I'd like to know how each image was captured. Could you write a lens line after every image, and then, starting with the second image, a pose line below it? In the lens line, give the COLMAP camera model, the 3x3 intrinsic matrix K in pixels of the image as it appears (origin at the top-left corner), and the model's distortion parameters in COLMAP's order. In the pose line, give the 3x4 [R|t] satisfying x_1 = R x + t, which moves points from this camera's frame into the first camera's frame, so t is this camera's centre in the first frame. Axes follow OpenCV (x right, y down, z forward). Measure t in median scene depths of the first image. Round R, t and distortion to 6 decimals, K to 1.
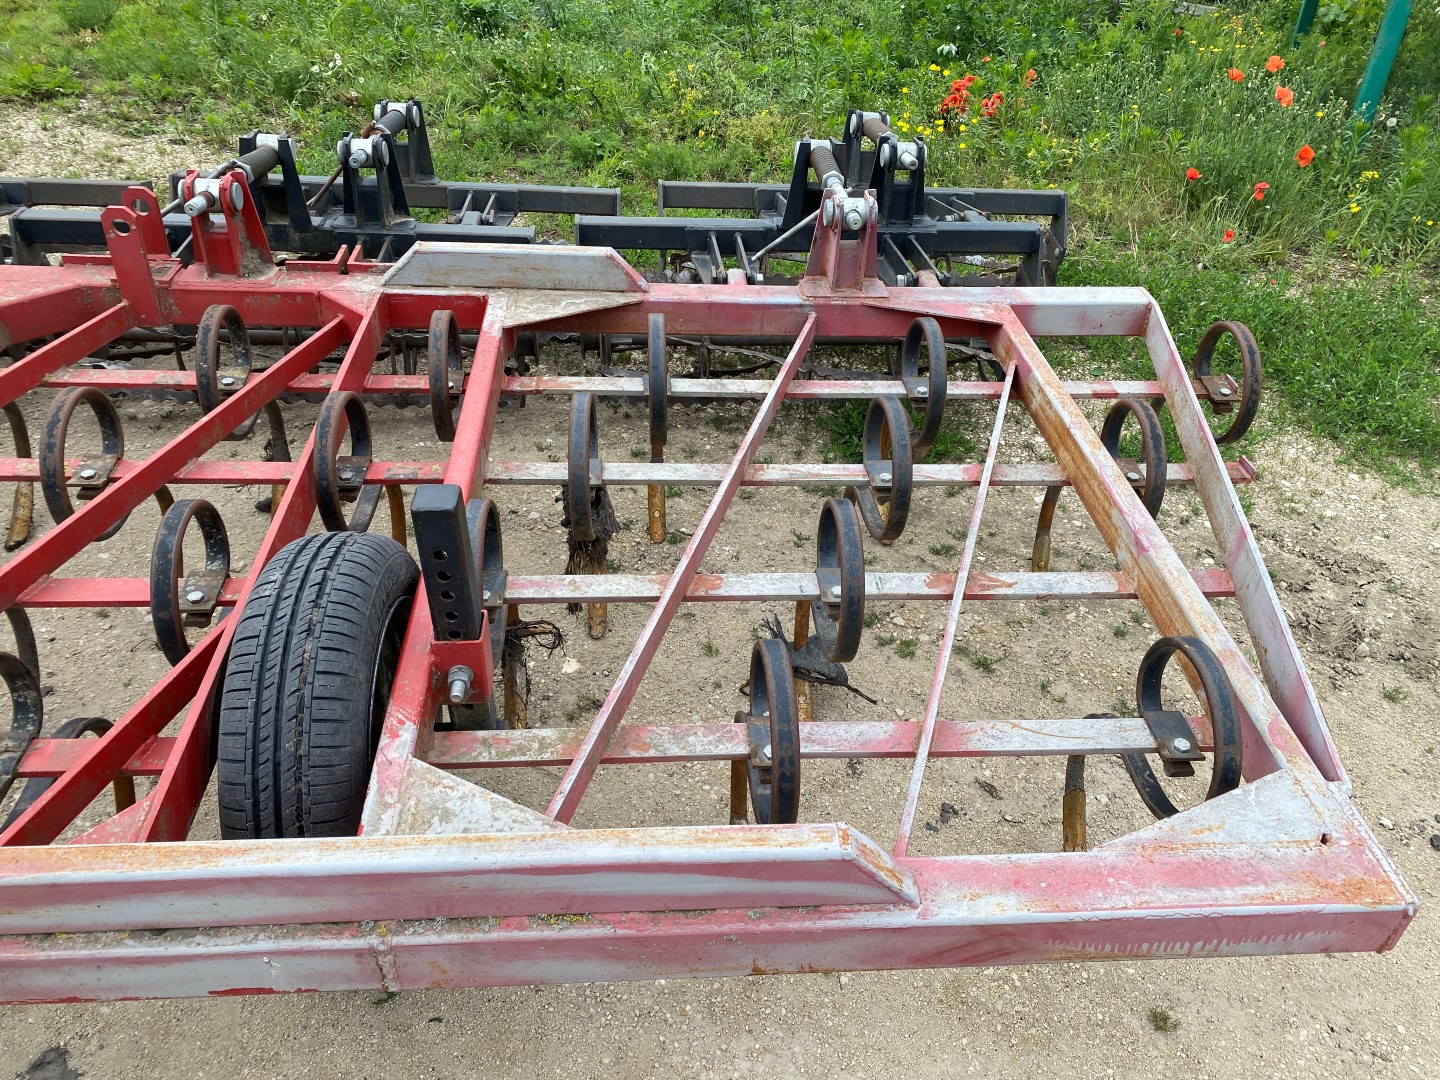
lens RADIAL K [[1092.7, 0, 720.0], [0, 1092.7, 540.0], [0, 0, 1]] dist [0.010753, -0.009482]
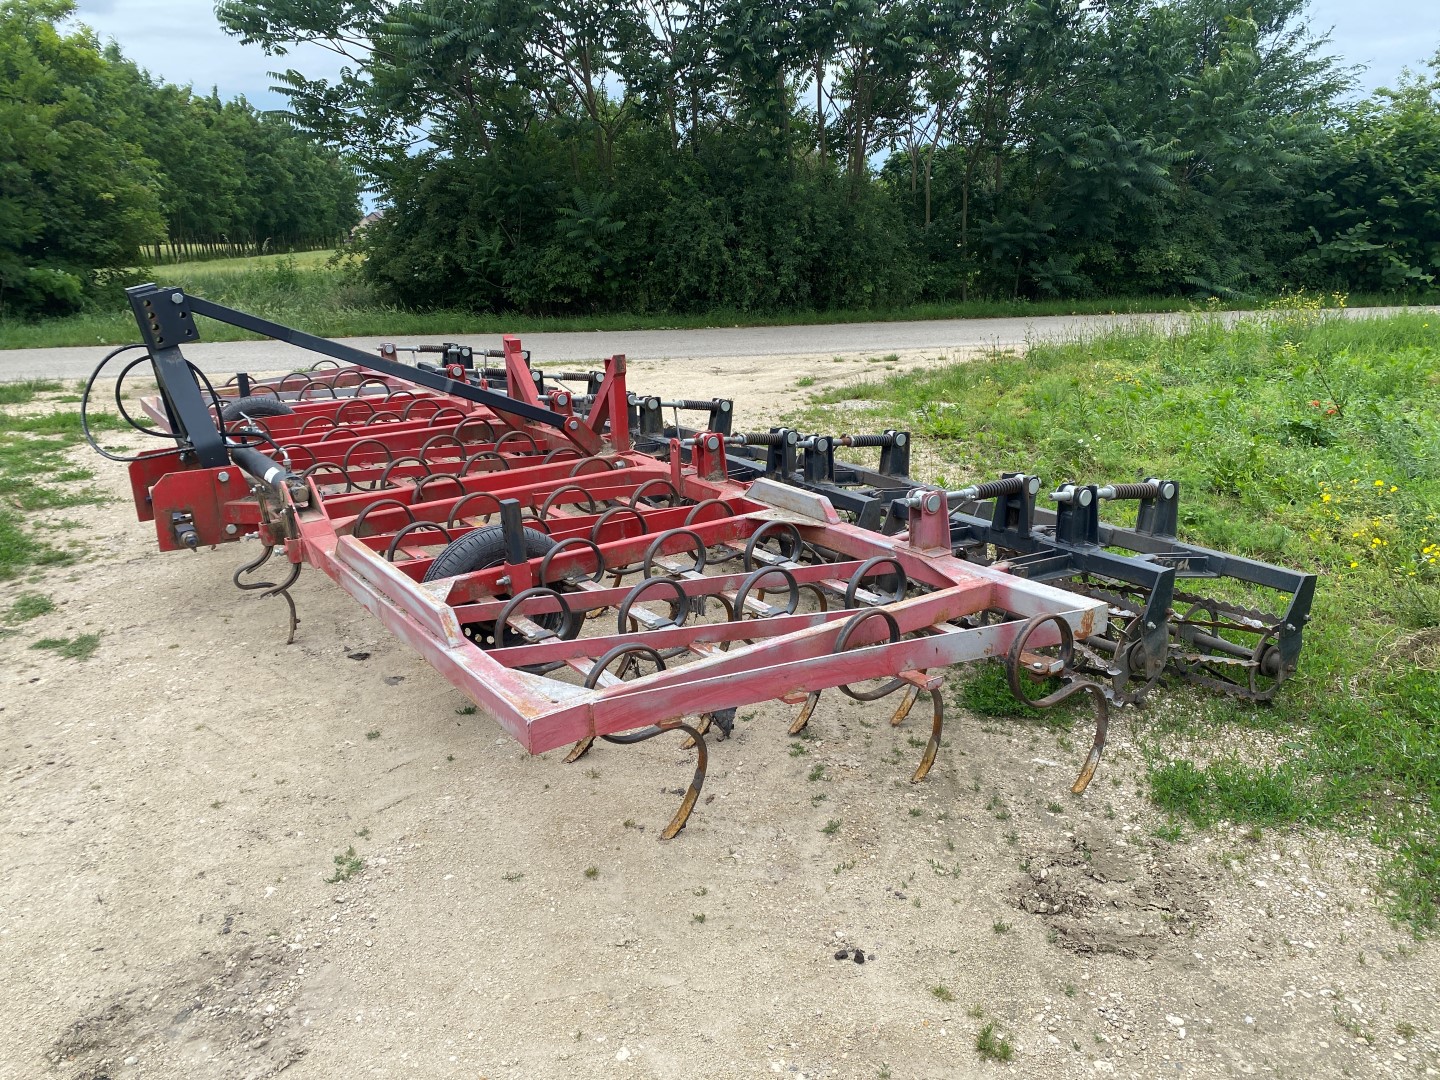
lens RADIAL K [[1106.1, 0, 720.0], [0, 1106.1, 540.0], [0, 0, 1]] dist [0.062912, -0.095237]
pose [[0.487257, 0.179732, -0.854563, 2.319172], [-0.465007, 0.881713, -0.079697, 0.019683], [0.739155, 0.436210, 0.513197, 0.008094]]
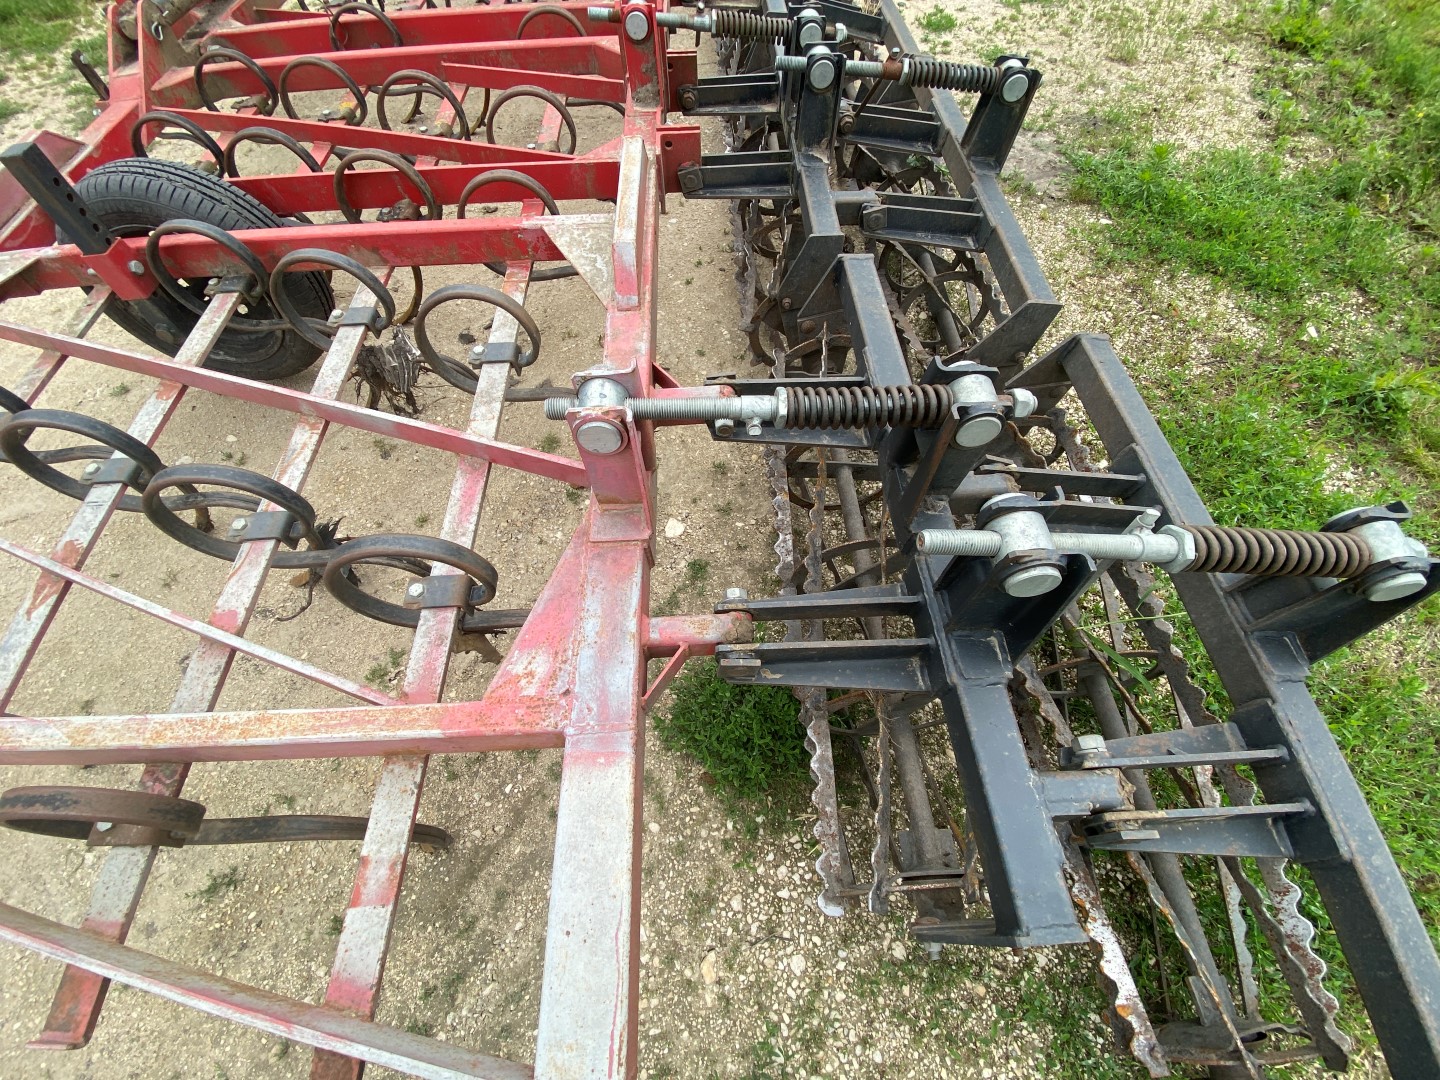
lens RADIAL K [[581.3, 0, 719.7], [0, 581.3, 541.4], [0, 0, 1]] dist [-0.000069, -0.008942]
pose [[-0.054235, 0.821681, -0.567362, 0.622000], [-0.567529, 0.442134, 0.694571, -0.914535], [0.821565, 0.359664, 0.442349, 1.643295]]
